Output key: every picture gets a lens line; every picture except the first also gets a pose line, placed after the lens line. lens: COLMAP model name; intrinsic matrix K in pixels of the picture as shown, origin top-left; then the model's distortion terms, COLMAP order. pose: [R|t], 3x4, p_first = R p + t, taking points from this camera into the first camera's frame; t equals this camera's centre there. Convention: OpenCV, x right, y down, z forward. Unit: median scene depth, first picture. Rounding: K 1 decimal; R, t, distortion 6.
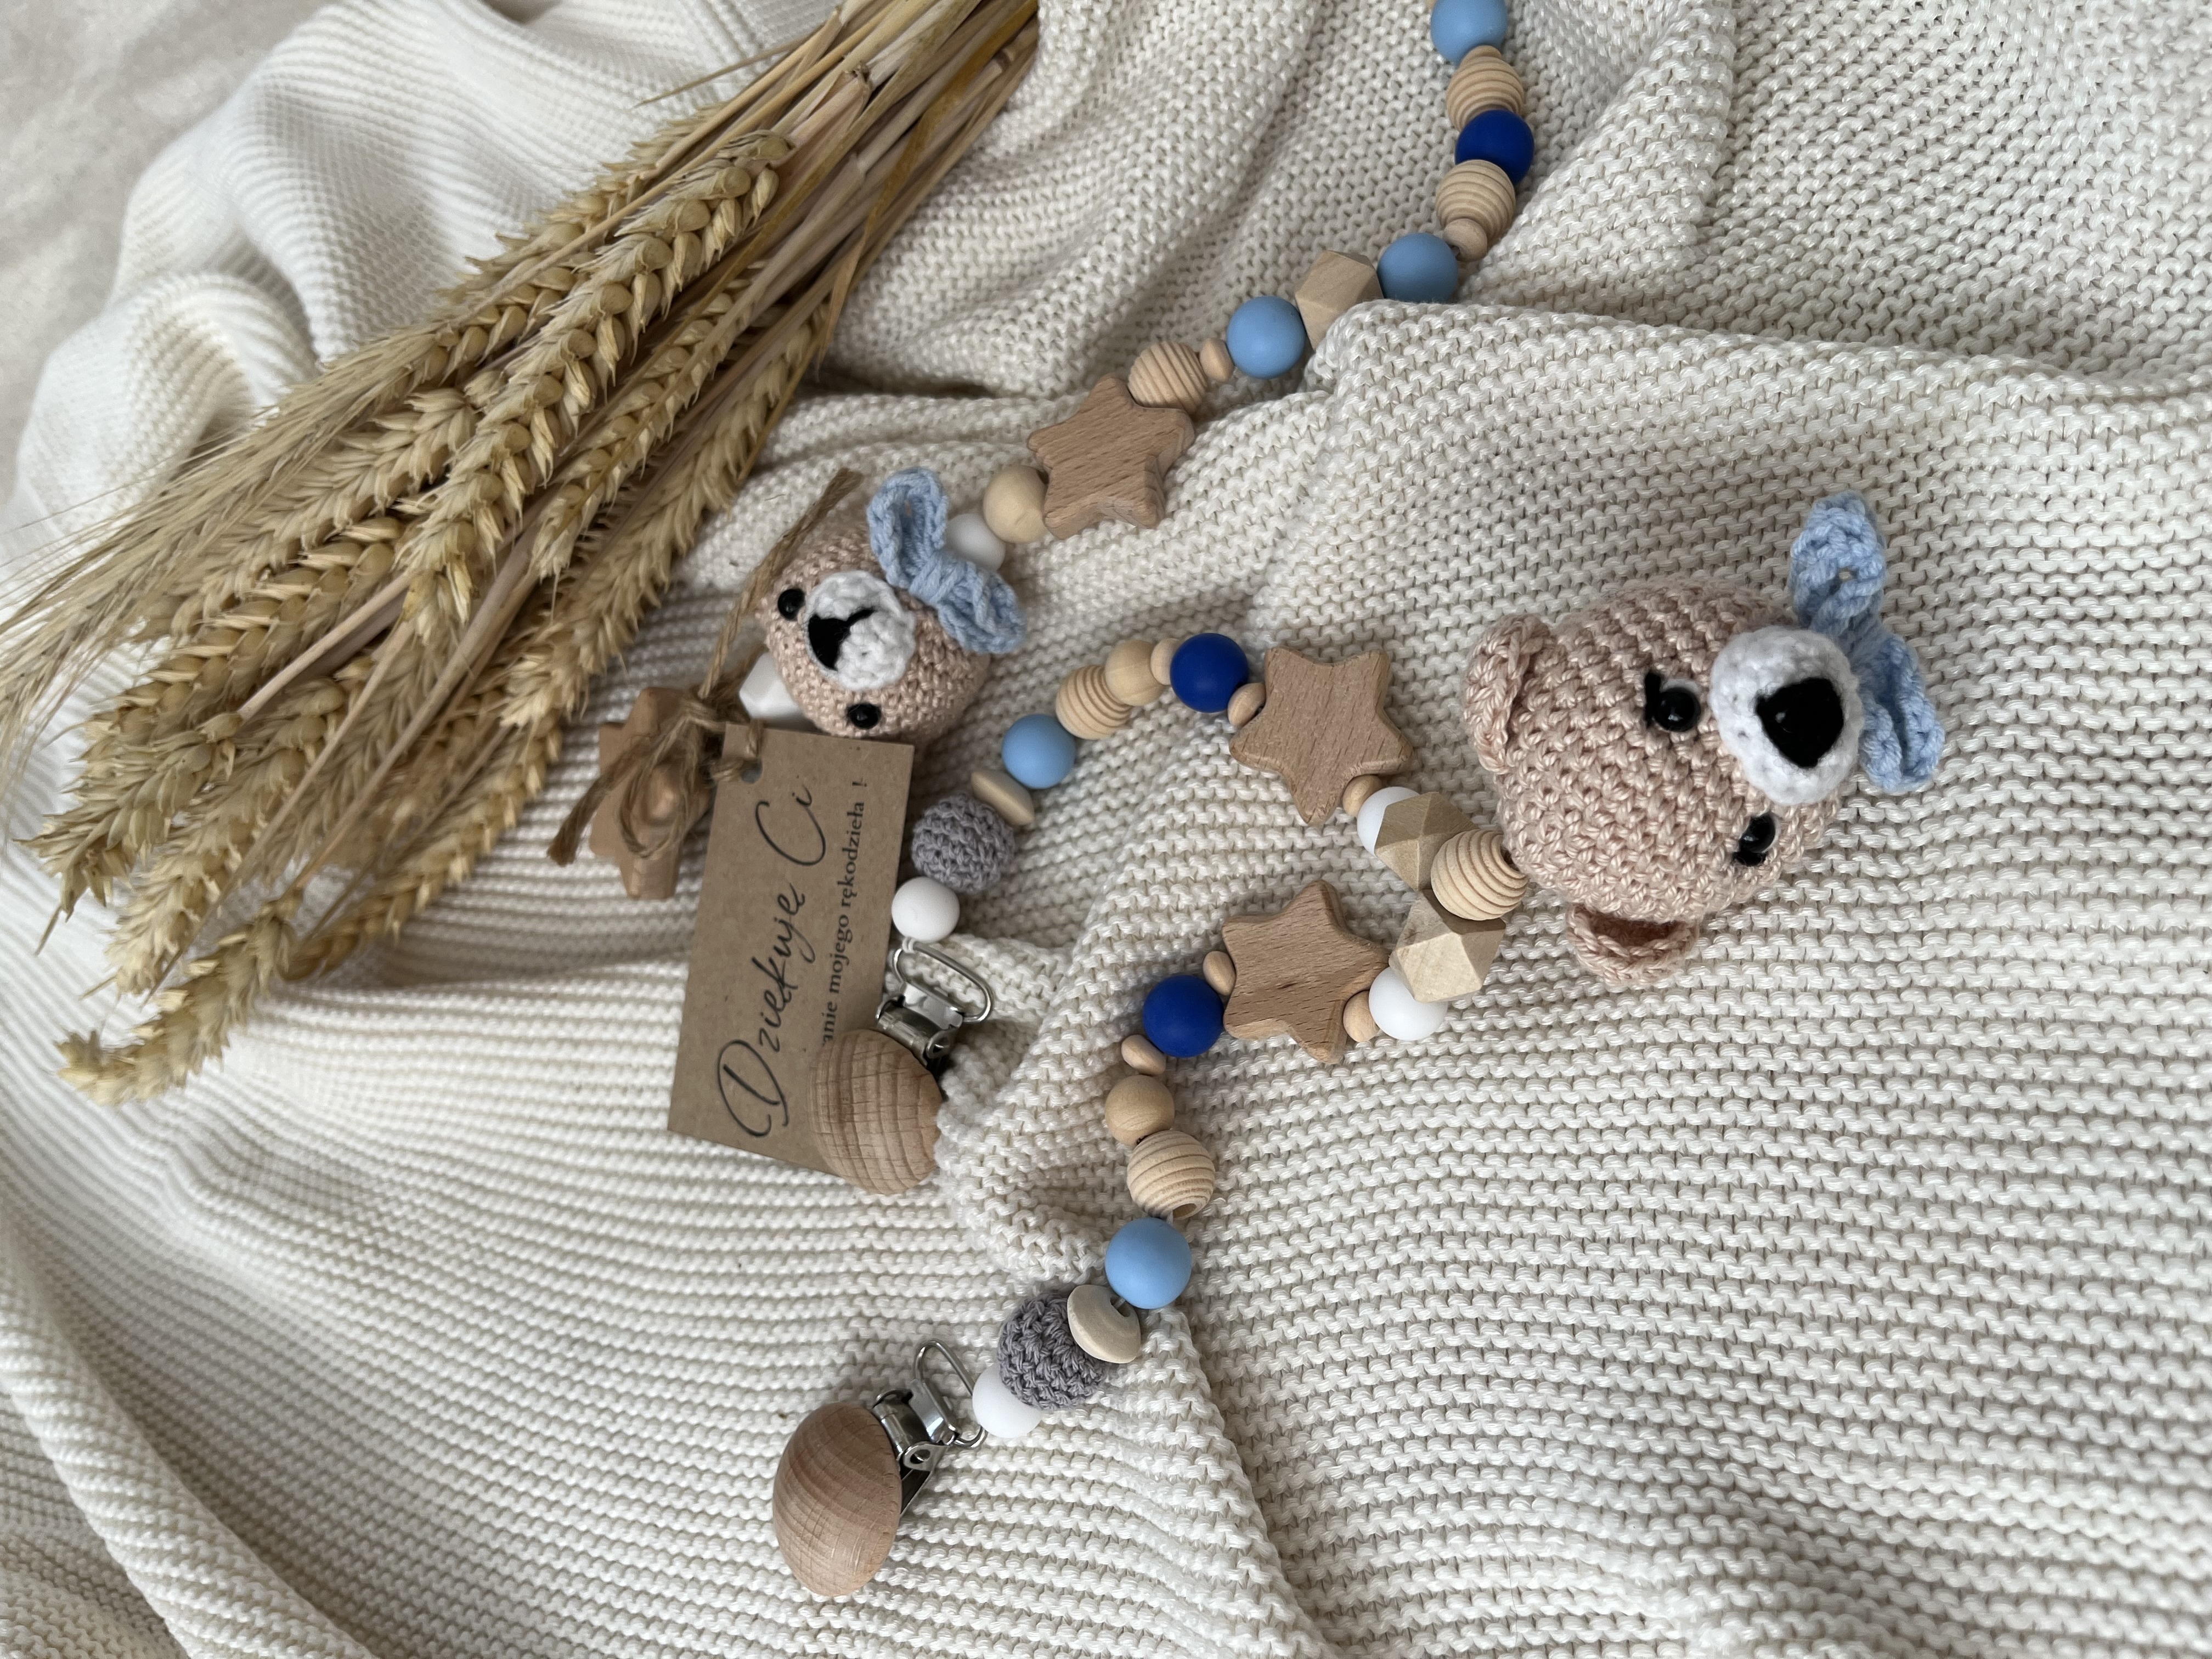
lens RADIAL K [[1683.3, 0, 1111.7], [0, 1683.3, 833.9], [0, 0, 1]] dist [0.023278, -0.048656]
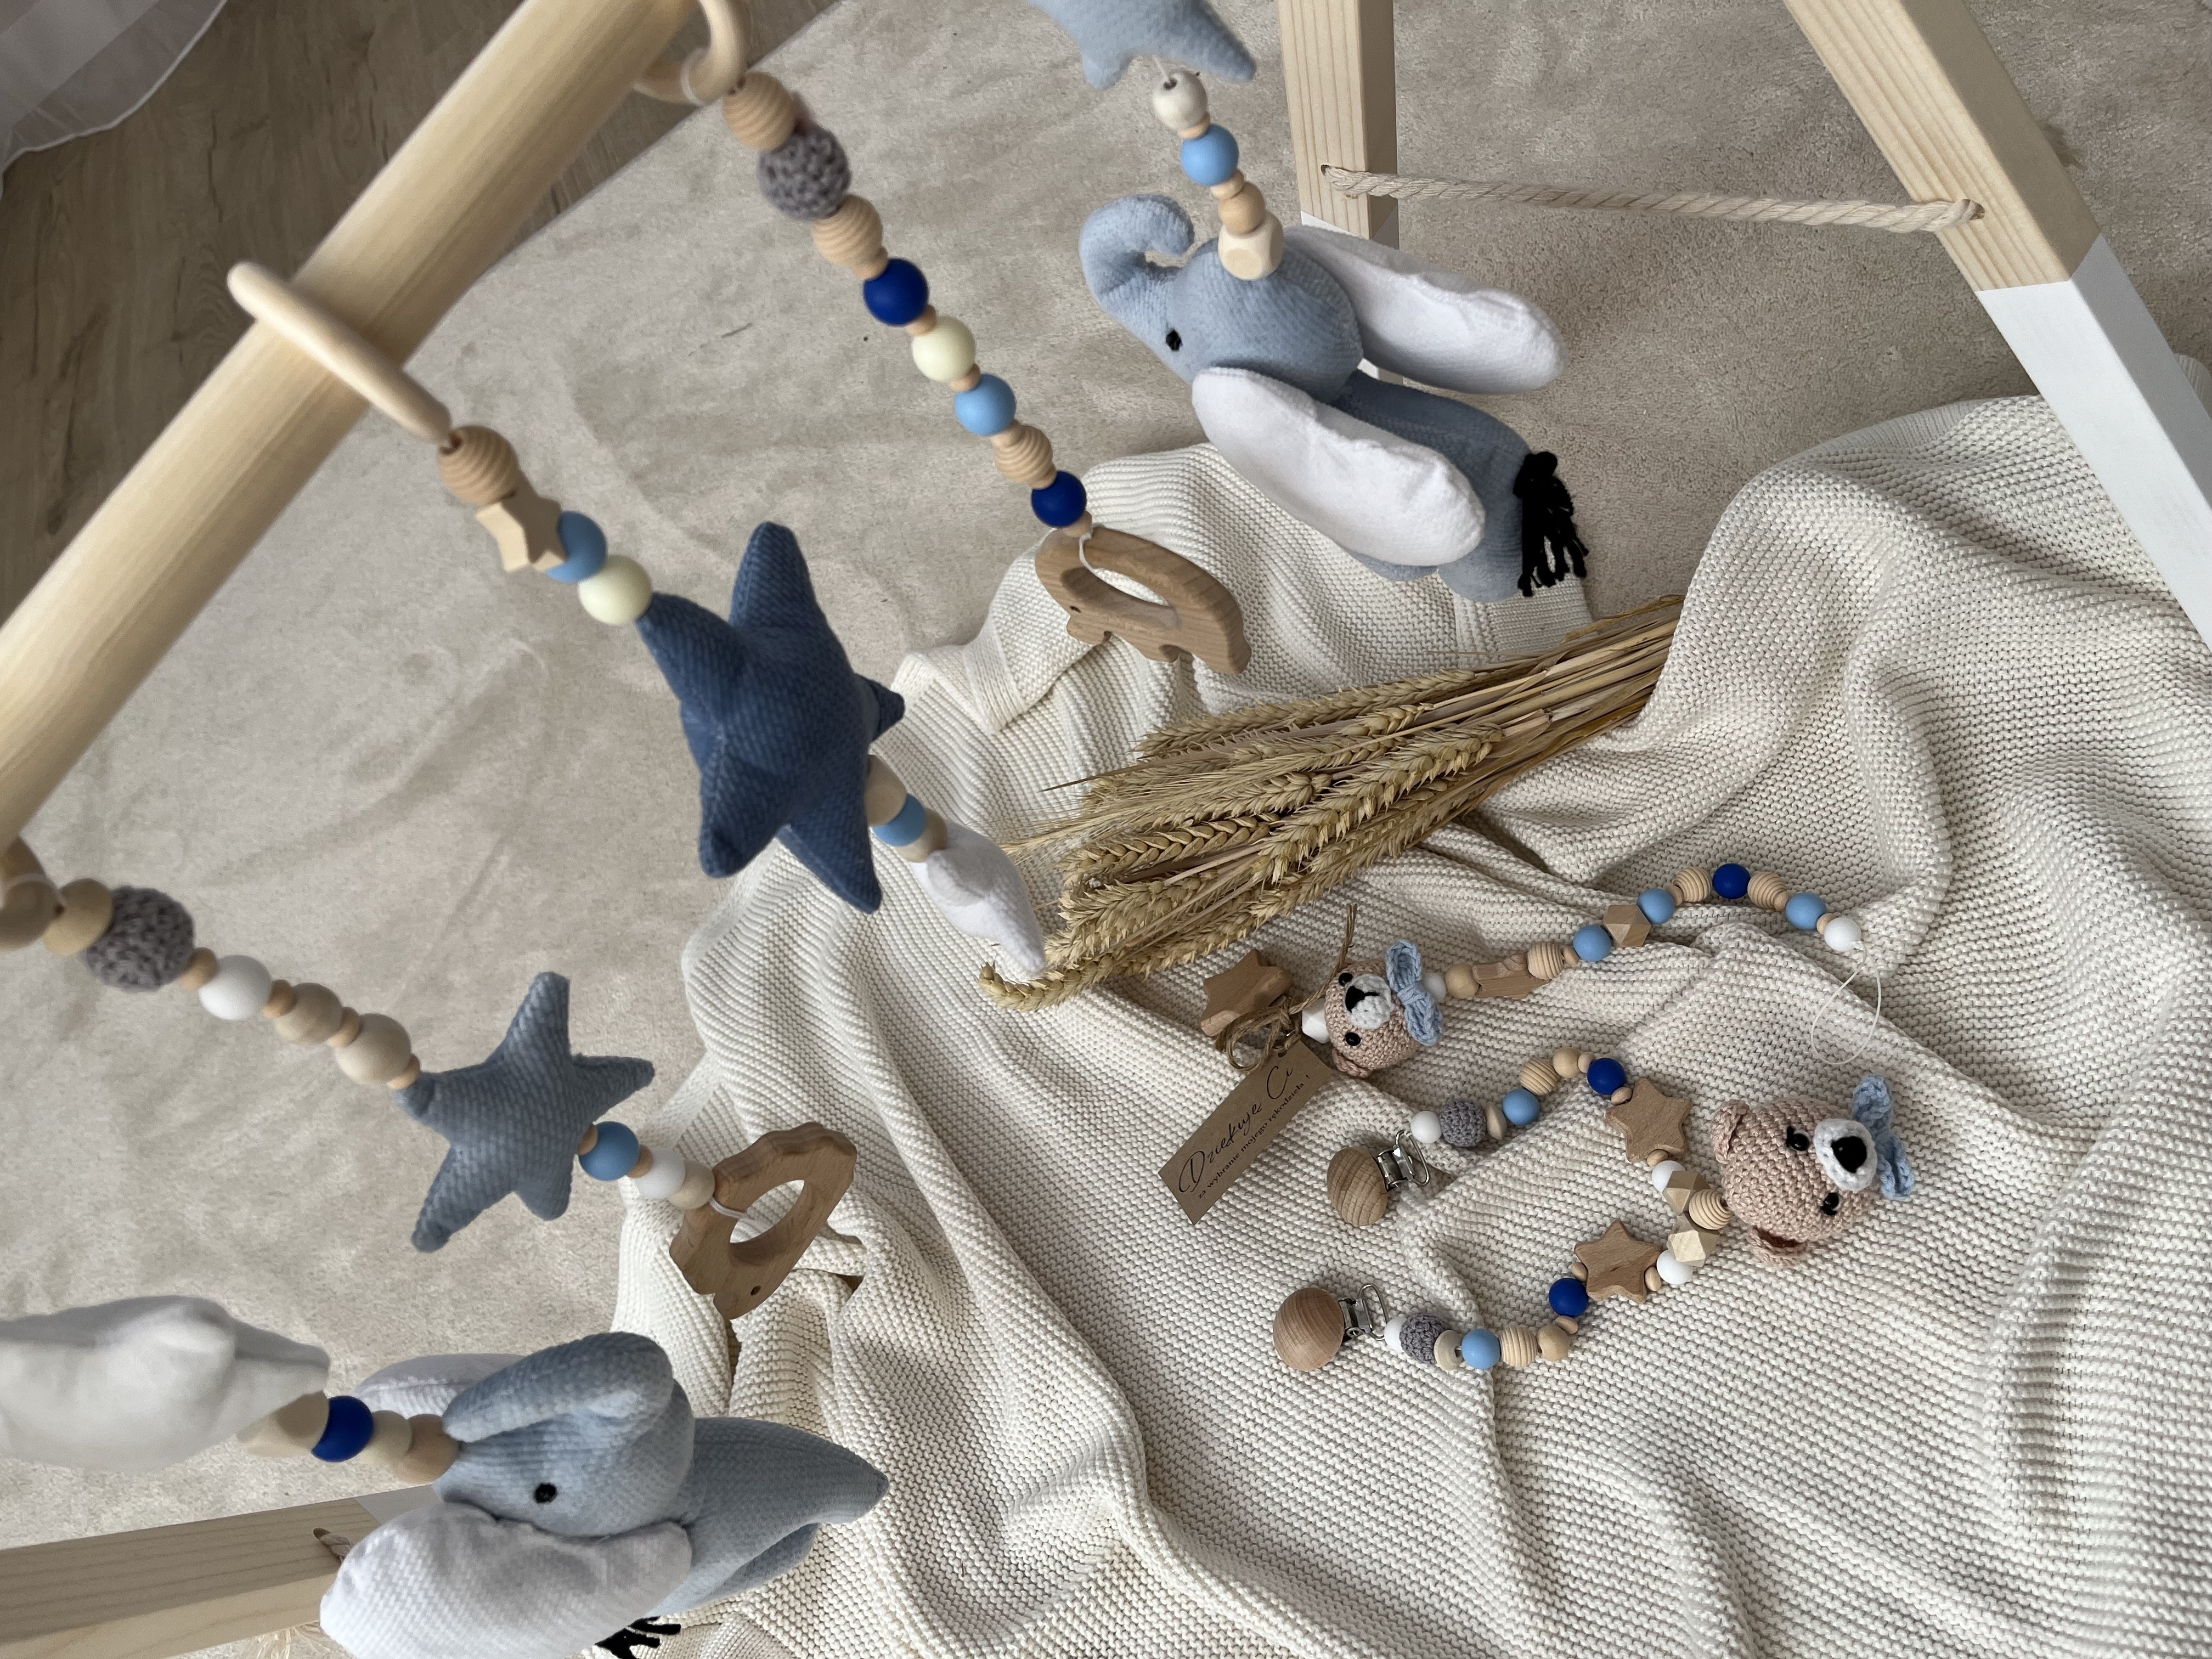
lens RADIAL K [[1683.3, 0, 1097.9], [0, 1683.3, 818.0], [0, 0, 1]] dist [0.023278, -0.048656]
pose [[0.917735, 0.374302, -0.132897, -0.393137], [-0.373605, 0.927066, 0.031092, -0.217336], [0.134842, 0.021116, 0.990642, -1.352783]]
